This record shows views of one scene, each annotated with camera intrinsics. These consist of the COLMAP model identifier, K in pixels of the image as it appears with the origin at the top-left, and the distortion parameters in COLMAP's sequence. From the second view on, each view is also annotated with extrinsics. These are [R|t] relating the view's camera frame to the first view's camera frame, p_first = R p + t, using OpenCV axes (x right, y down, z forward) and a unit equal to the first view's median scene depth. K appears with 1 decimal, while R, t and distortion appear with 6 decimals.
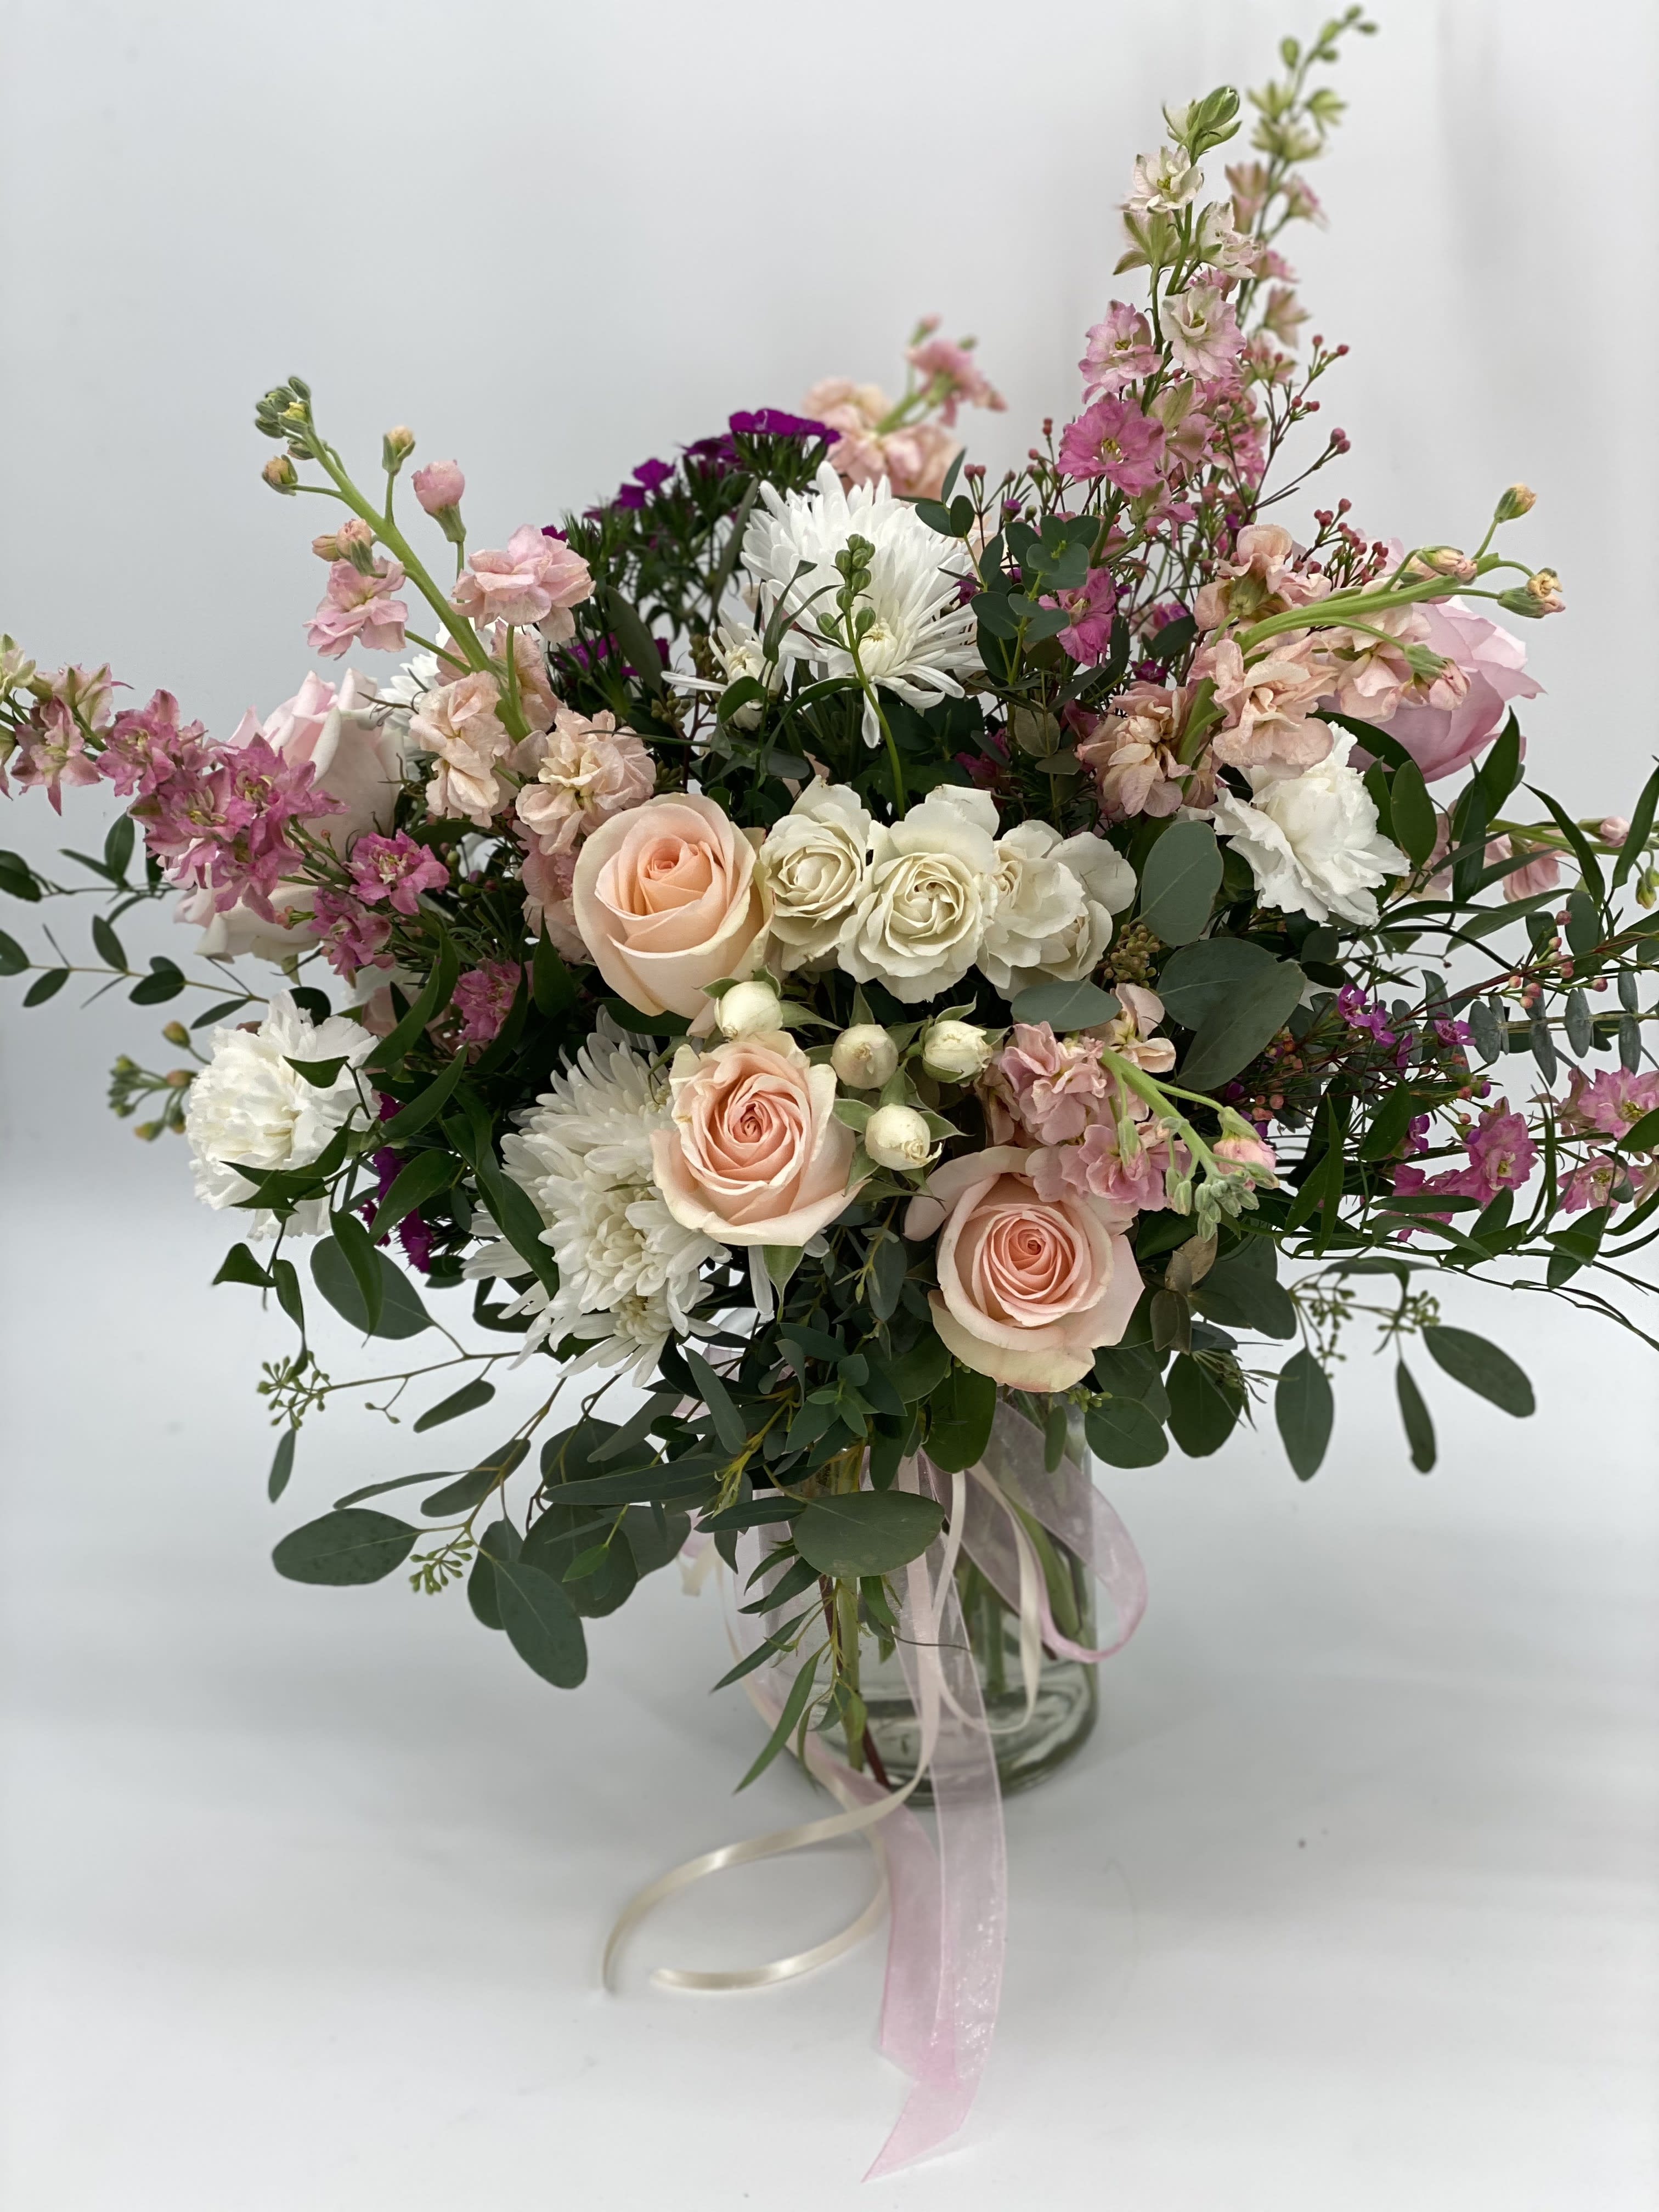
lens RADIAL K [[2946.3, 0, 829.5], [0, 2946.3, 1106.0], [0, 0, 1]] dist [0.067526, 0.022456]
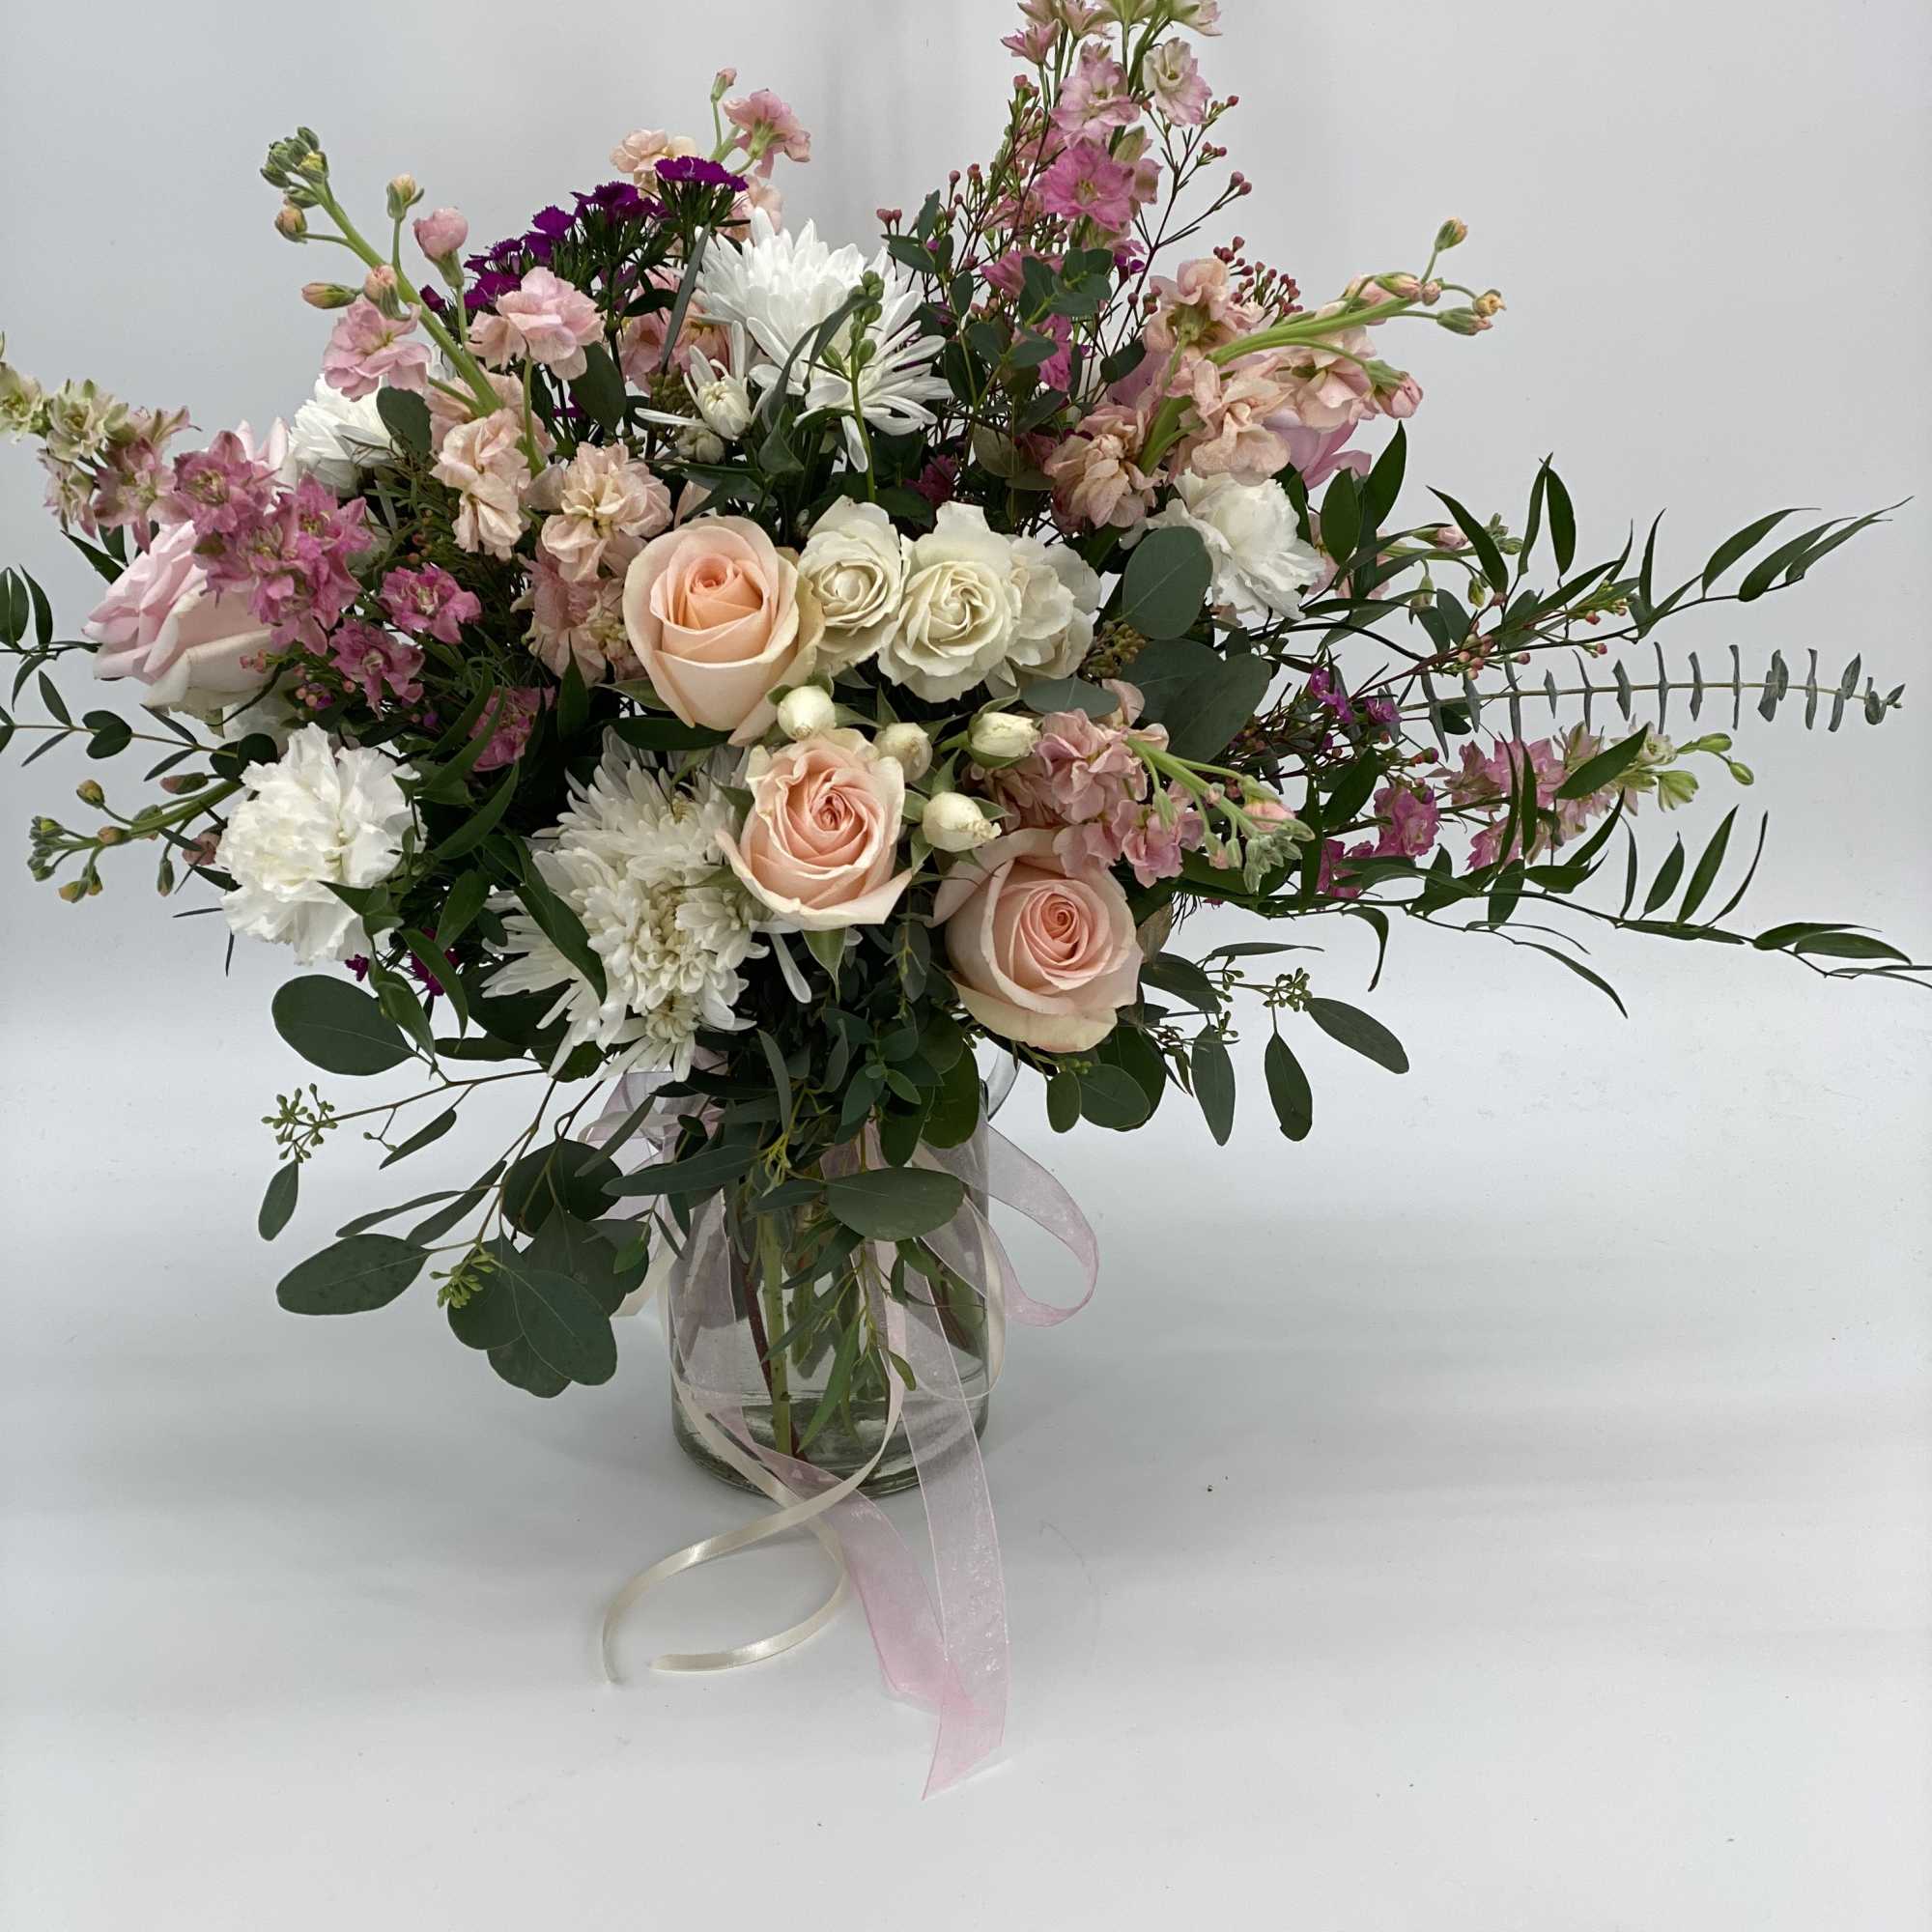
lens RADIAL K [[3193.0, 0, 966.0], [0, 3193.0, 966.0], [0, 0, 1]] dist [0.047616, 0.115555]
pose [[0.971772, -0.065245, 0.226722, -0.229493], [0.062579, 0.997860, 0.018938, 0.039453], [-0.227472, -0.004215, 0.973775, -0.147624]]
